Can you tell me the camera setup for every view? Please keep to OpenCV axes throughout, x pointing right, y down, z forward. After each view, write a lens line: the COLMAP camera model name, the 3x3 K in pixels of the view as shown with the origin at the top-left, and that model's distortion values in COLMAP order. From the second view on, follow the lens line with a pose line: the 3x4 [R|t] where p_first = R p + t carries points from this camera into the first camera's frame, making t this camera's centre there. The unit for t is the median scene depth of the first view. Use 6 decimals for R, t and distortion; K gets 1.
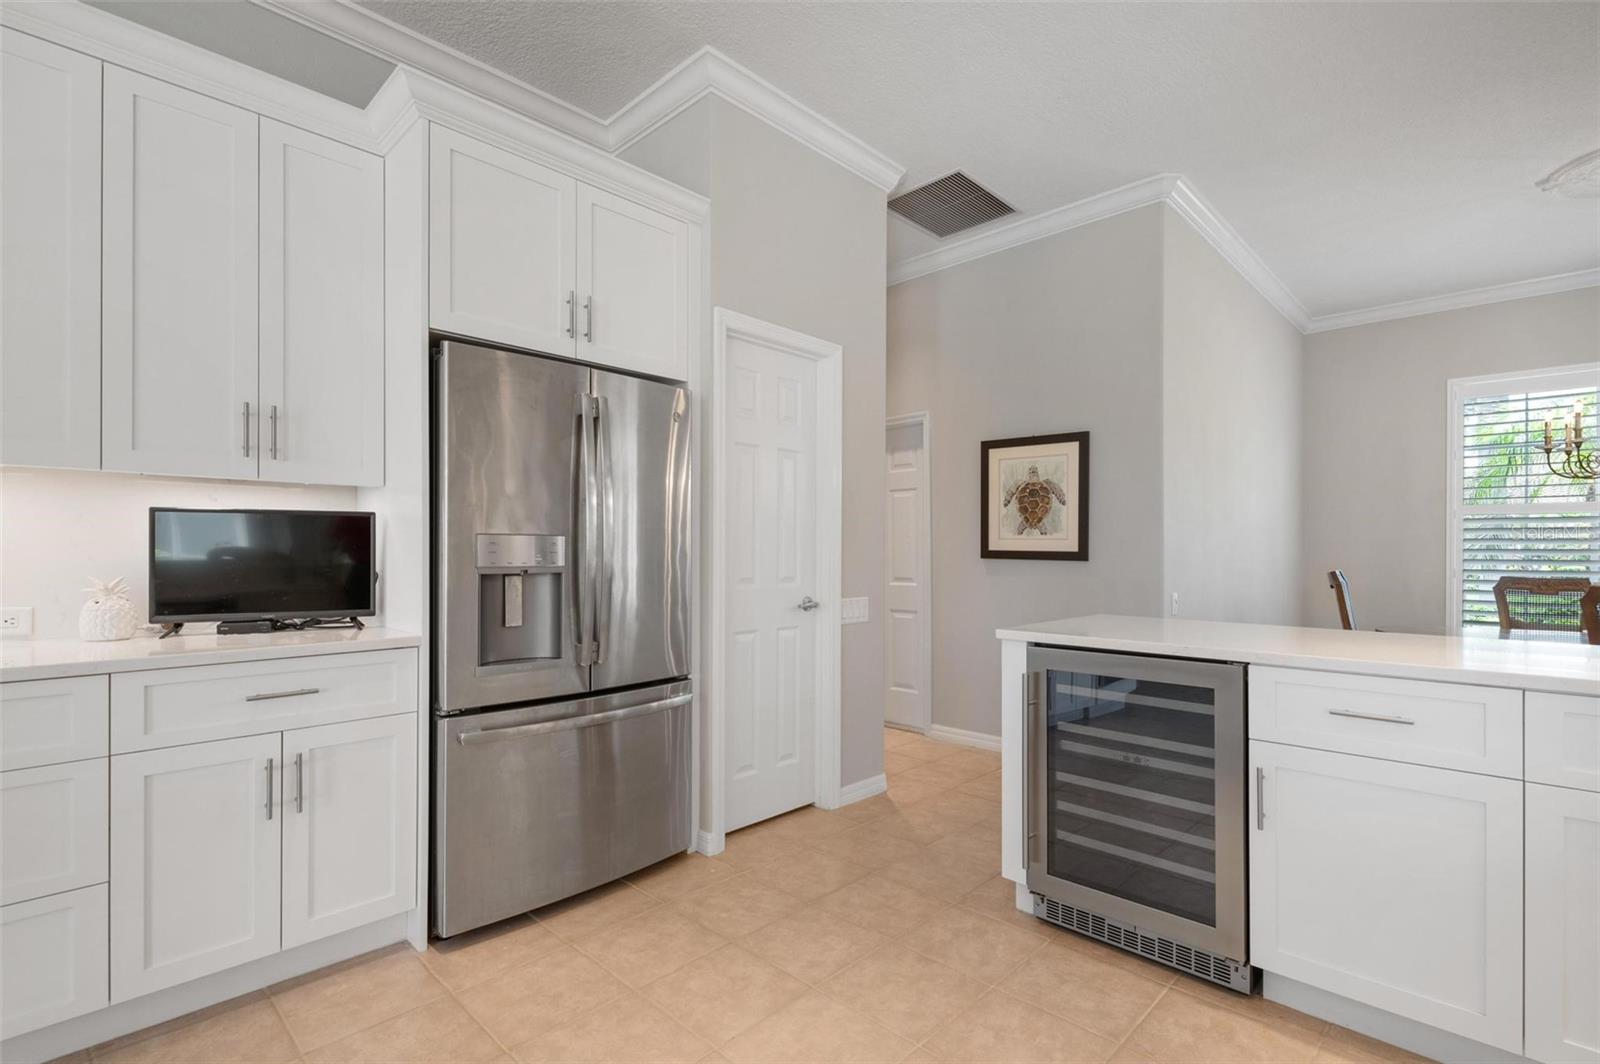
lens RADIAL K [[743.6, 0, 814.8], [0, 743.6, 551.1], [0, 0, 1]] dist [0.007611, -0.000571]
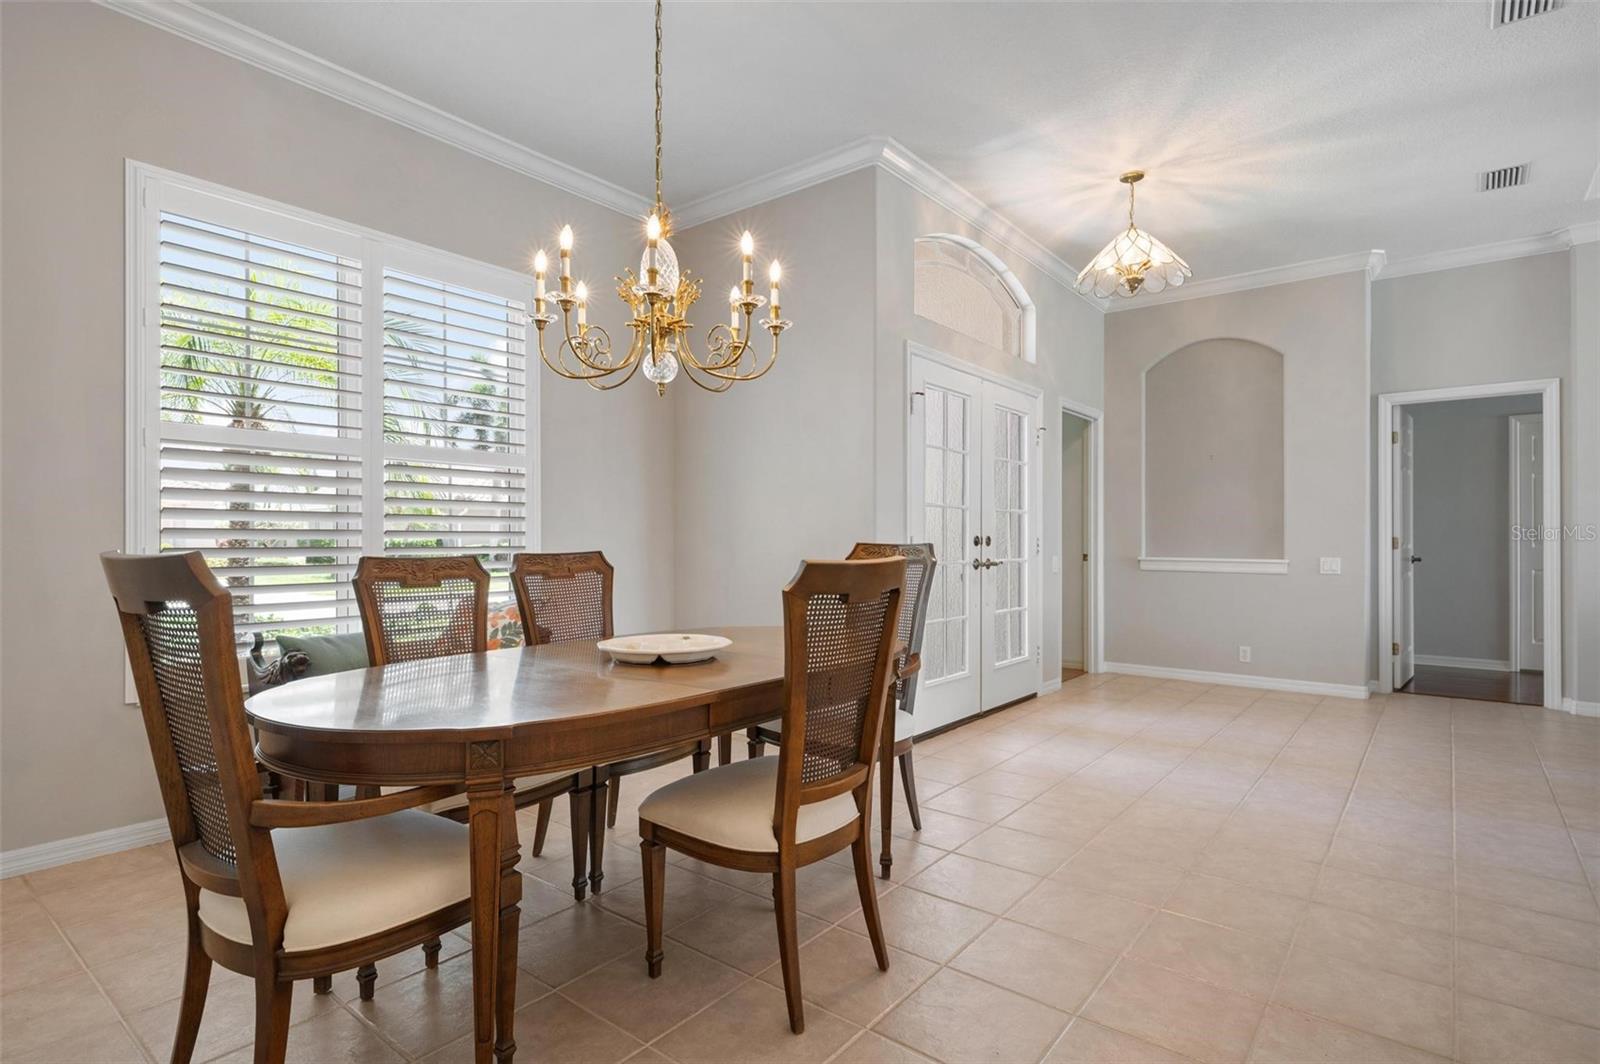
lens RADIAL K [[808.6, 0, 804.3], [0, 808.6, 530.7], [0, 0, 1]] dist [-0.002655, -0.000605]
pose [[-0.087210, 0.010363, 0.996136, 0.391266], [0.001690, 0.999946, -0.010255, 0.025060], [-0.996189, 0.000789, -0.087223, 0.825833]]
